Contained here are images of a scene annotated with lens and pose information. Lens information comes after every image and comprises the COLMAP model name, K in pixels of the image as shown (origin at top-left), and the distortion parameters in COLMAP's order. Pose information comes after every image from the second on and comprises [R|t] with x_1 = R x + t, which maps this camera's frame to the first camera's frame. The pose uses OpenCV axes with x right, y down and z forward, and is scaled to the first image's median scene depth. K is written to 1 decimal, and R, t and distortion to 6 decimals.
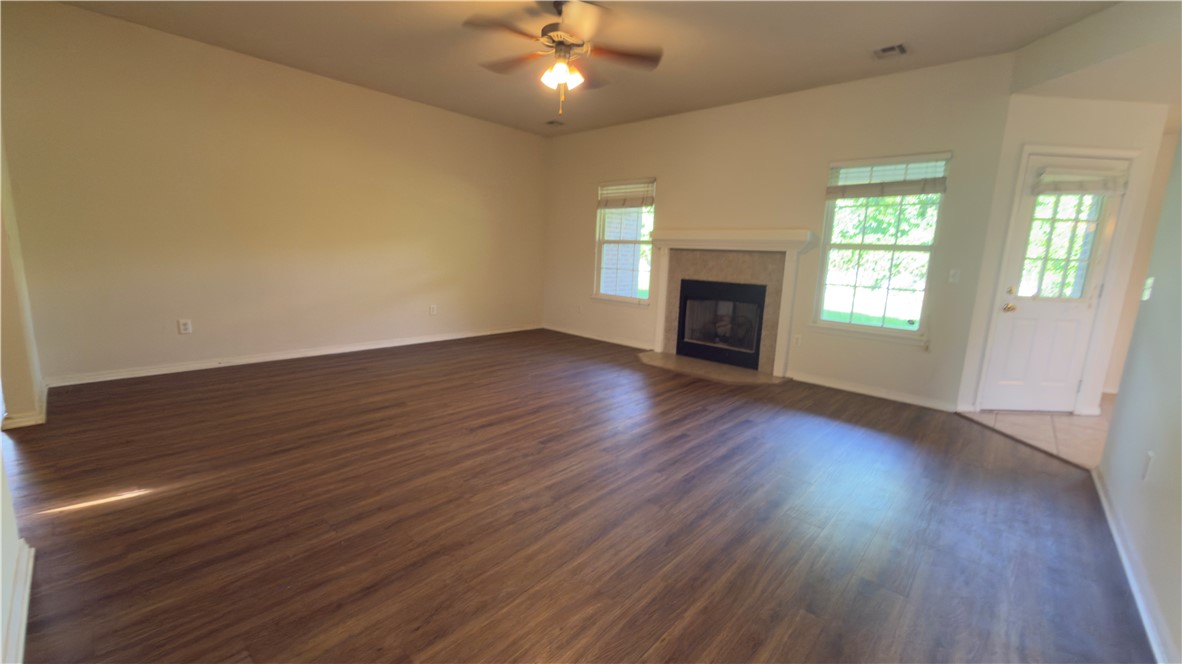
lens RADIAL K [[469.9, 0, 593.9], [0, 469.9, 332.6], [0, 0, 1]] dist [-0.003356, -0.000204]
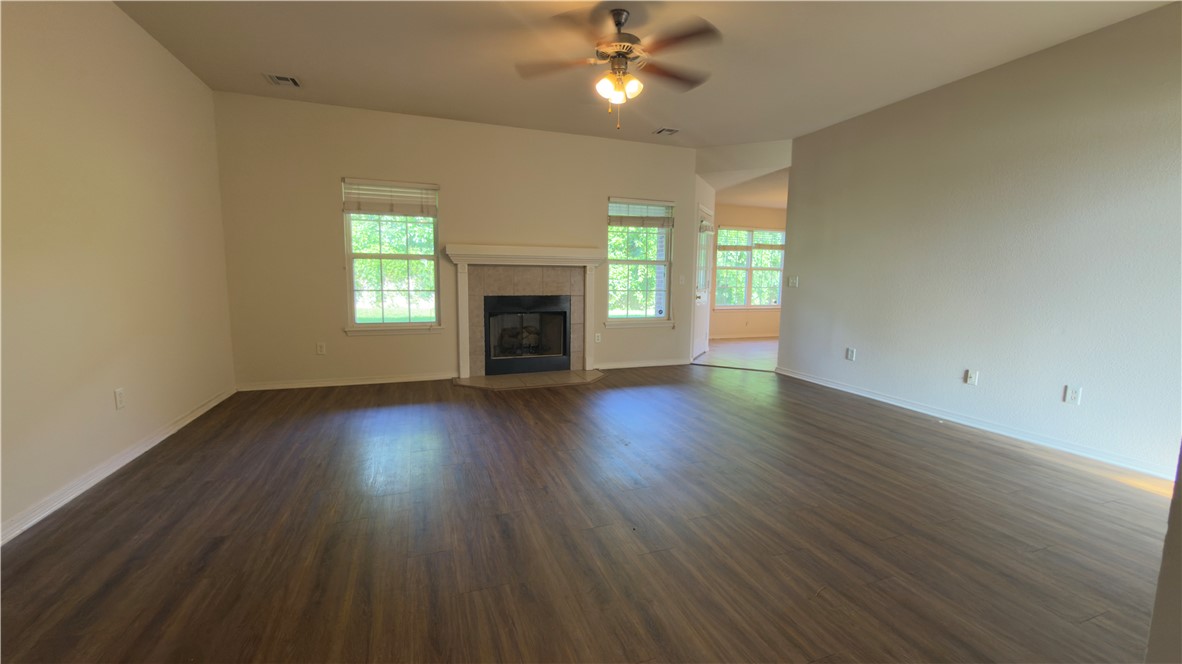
lens RADIAL K [[469.9, 0, 589.1], [0, 469.9, 332.9], [0, 0, 1]] dist [-0.003356, -0.000204]
pose [[0.472841, -0.138048, 0.870267, -0.573611], [0.156990, 0.985048, 0.070959, -0.076979], [-0.867050, 0.103071, 0.487443, 0.369325]]
